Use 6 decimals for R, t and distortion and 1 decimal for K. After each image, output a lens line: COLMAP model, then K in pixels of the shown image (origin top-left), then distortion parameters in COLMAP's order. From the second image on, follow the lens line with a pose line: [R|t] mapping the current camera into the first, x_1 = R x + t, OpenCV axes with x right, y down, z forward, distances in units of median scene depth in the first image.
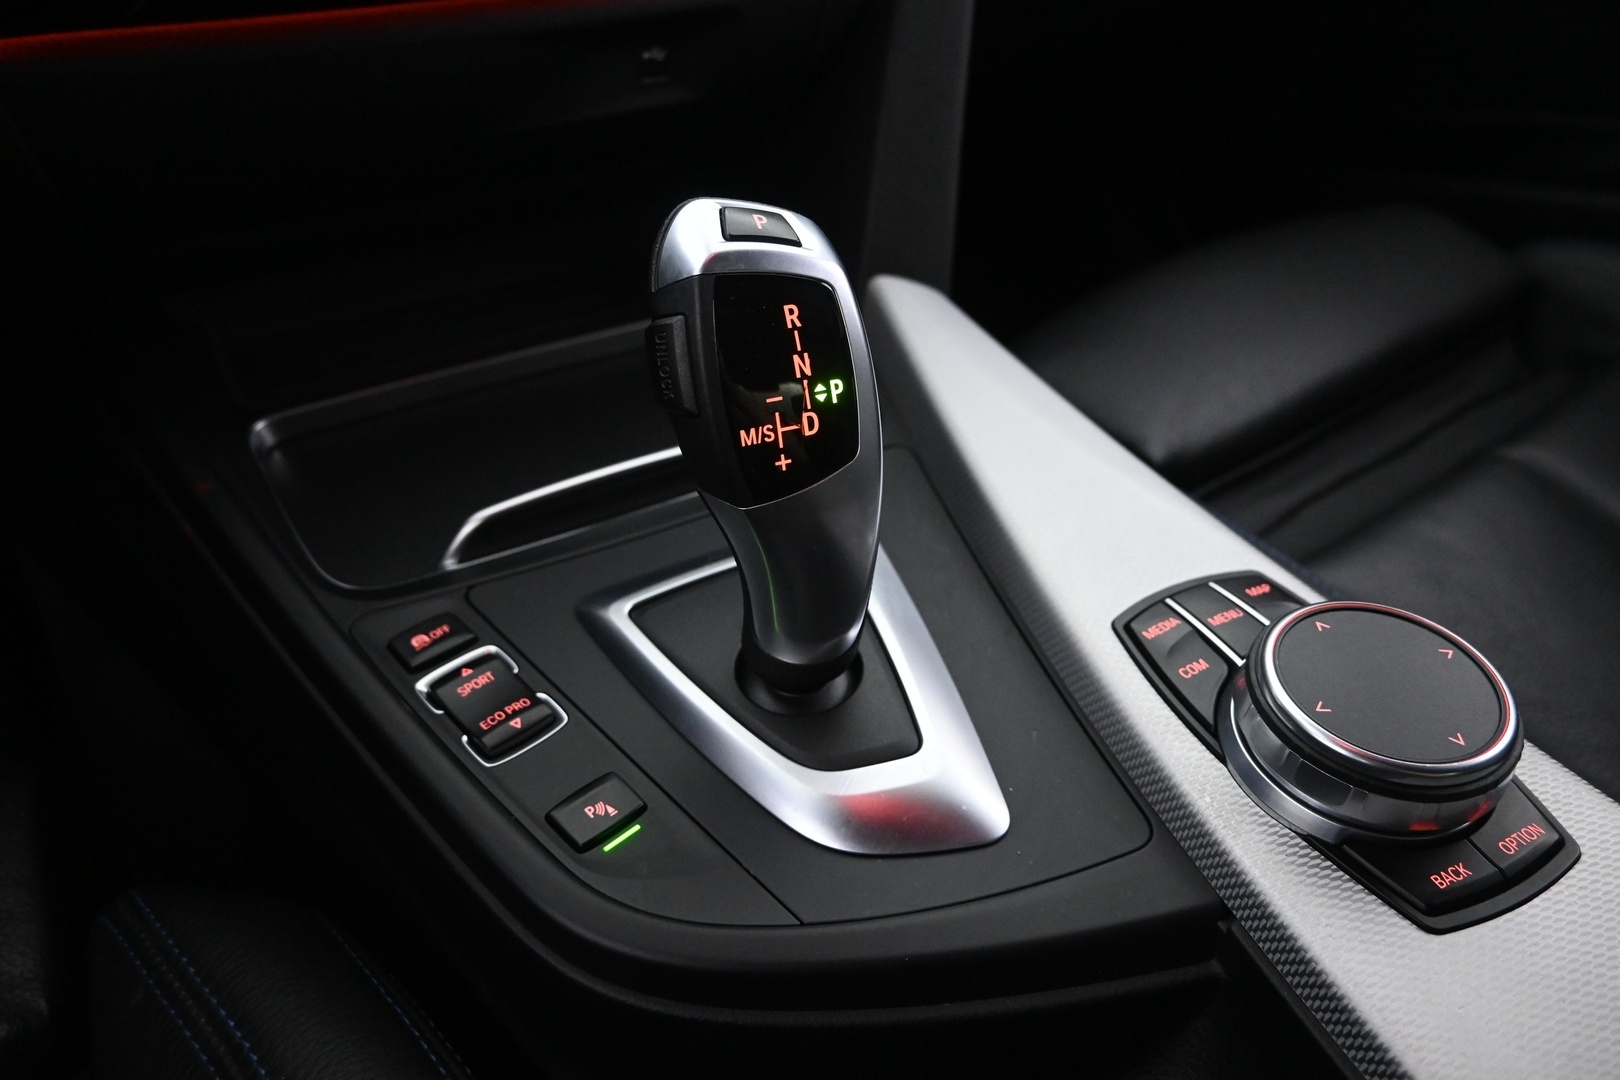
lens RADIAL K [[1109.6, 0, 810.0], [0, 1109.6, 540.0], [0, 0, 1]] dist [-0.002418, -0.001461]
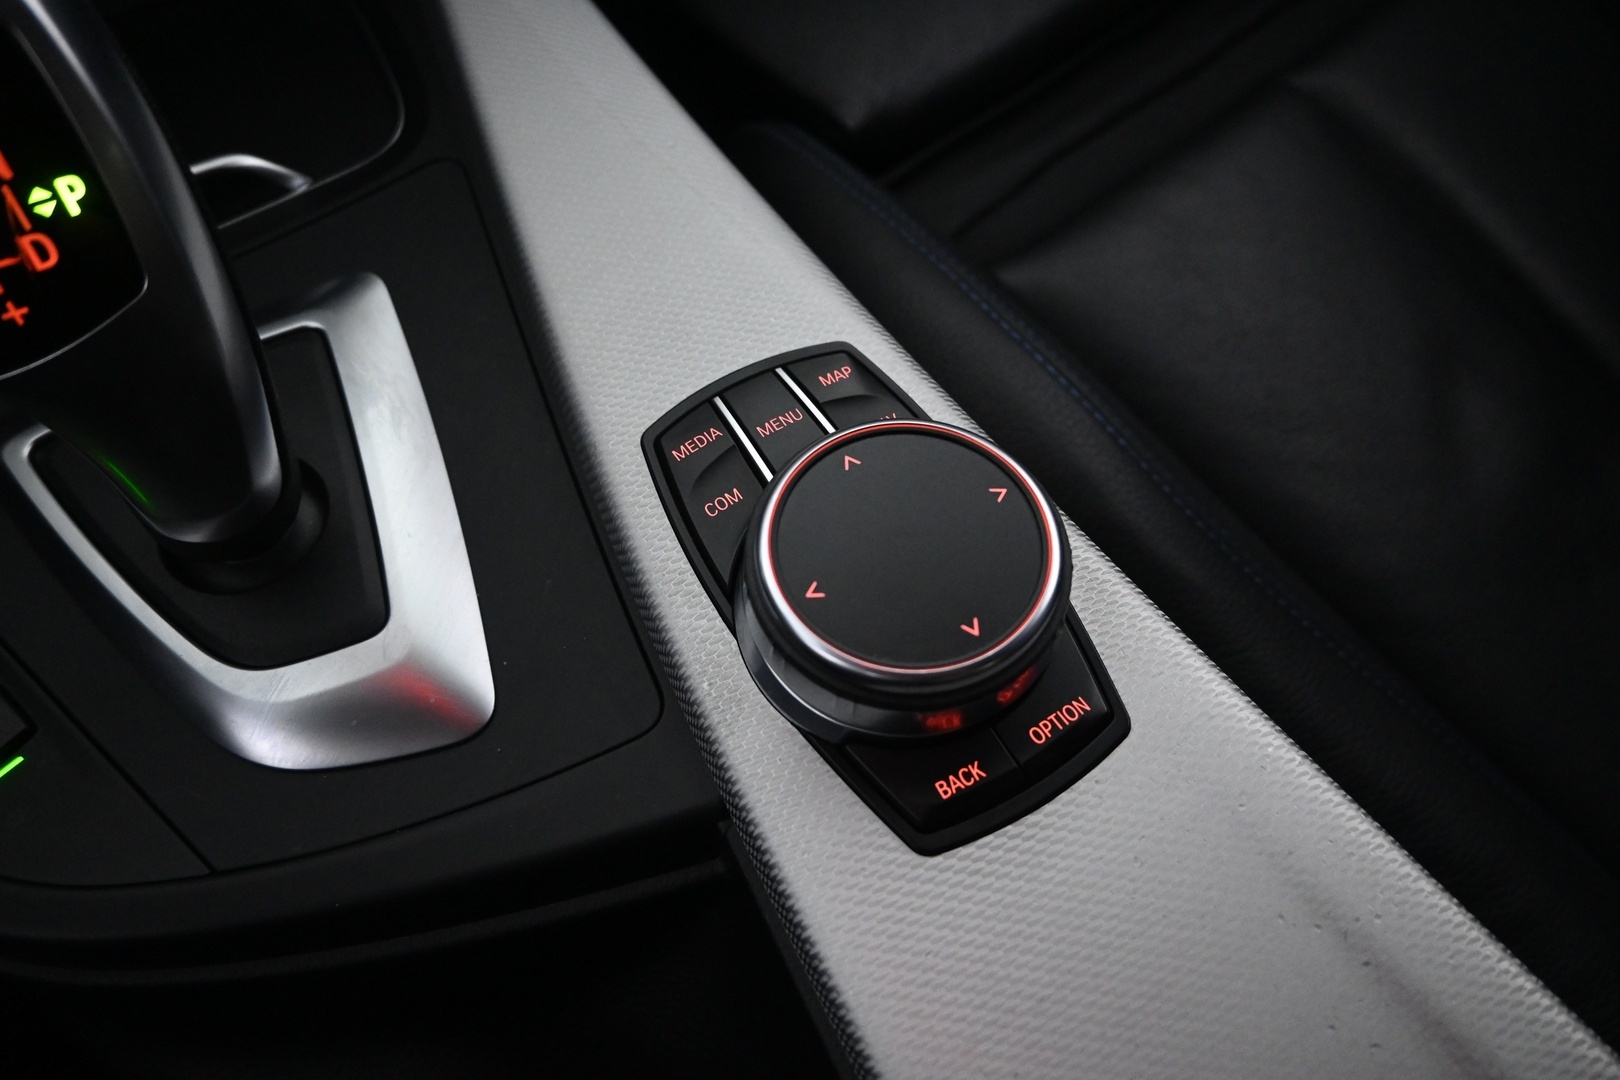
lens RADIAL K [[1109.6, 0, 810.0], [0, 1109.6, 540.0], [0, 0, 1]] dist [-0.002418, -0.001461]
pose [[0.995373, -0.076436, 0.058221, 0.404300], [0.050559, 0.931925, 0.359110, -0.157476], [-0.081707, -0.354505, 0.931477, 0.280502]]
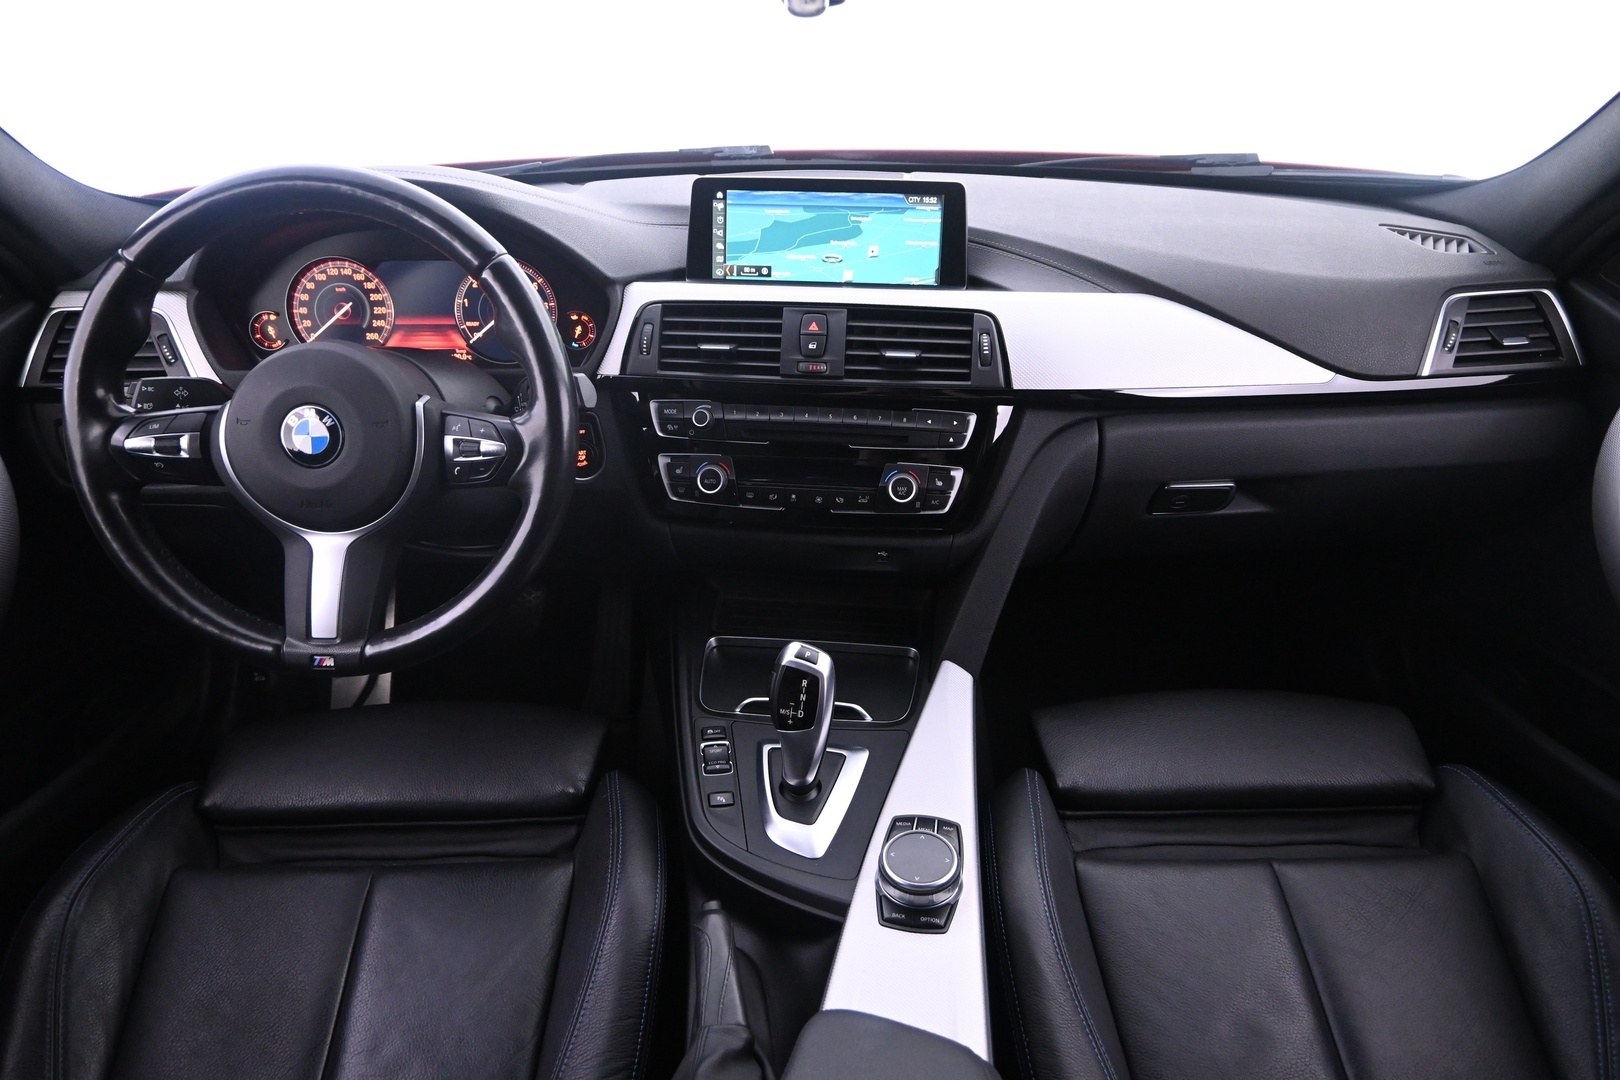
lens RADIAL K [[1109.6, 0, 810.0], [0, 1109.6, 540.0], [0, 0, 1]] dist [-0.002418, -0.001461]
pose [[0.811244, 0.286006, -0.509984, 1.616790], [-0.351671, 0.935477, -0.034782, -0.497736], [0.467130, 0.207564, 0.859480, -2.048199]]
